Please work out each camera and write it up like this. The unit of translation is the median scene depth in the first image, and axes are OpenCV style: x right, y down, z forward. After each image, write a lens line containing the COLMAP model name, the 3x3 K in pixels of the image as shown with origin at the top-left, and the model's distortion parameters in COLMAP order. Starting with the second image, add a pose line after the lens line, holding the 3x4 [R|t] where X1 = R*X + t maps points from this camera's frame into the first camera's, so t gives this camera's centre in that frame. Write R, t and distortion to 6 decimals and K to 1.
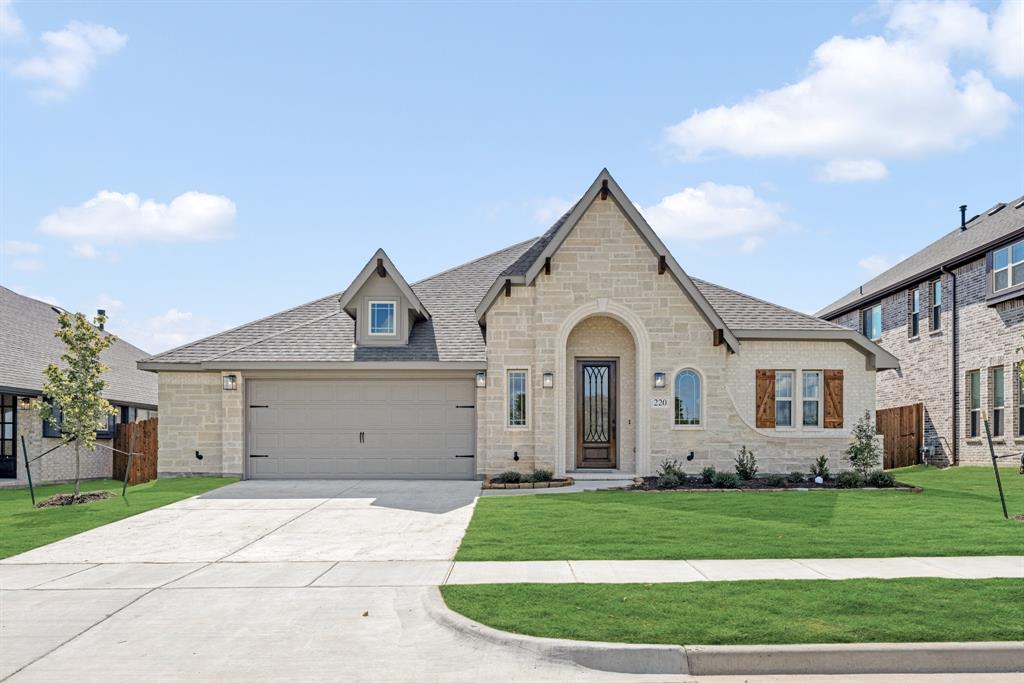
lens RADIAL K [[530.2, 0, 535.2], [0, 530.2, 444.1], [0, 0, 1]] dist [0.000301, -0.000252]
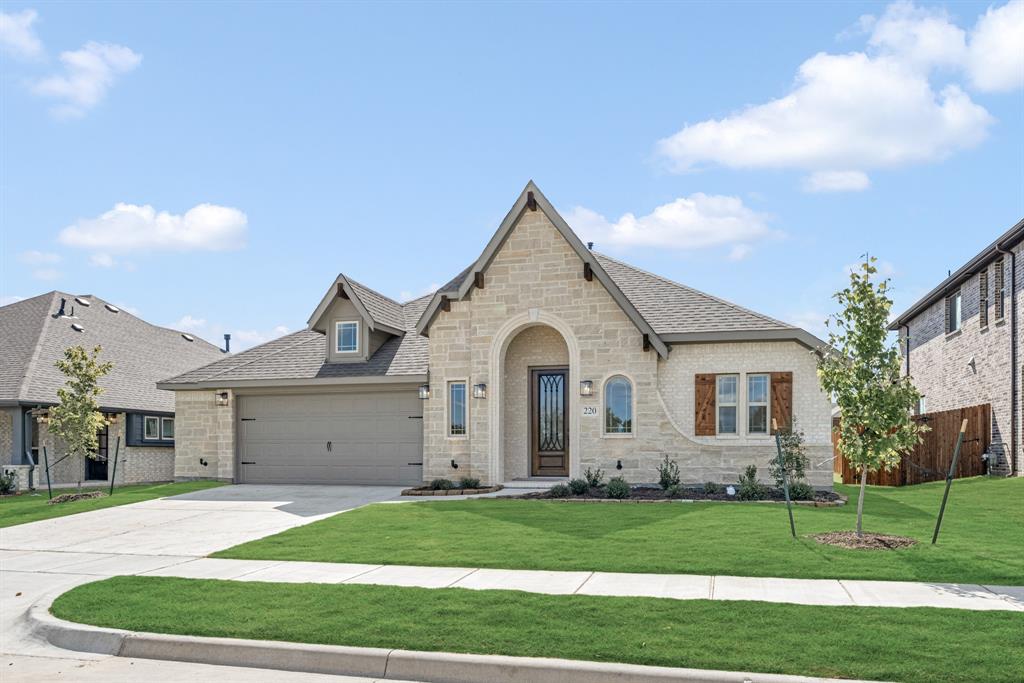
lens RADIAL K [[532.1, 0, 537.9], [0, 532.1, 449.1], [0, 0, 1]] dist [0.000241, 0.000091]
pose [[0.979352, -0.001413, -0.202156, 0.339492], [0.000994, 0.999997, -0.002172, -0.004473], [0.202159, 0.001926, 0.979351, 0.008144]]
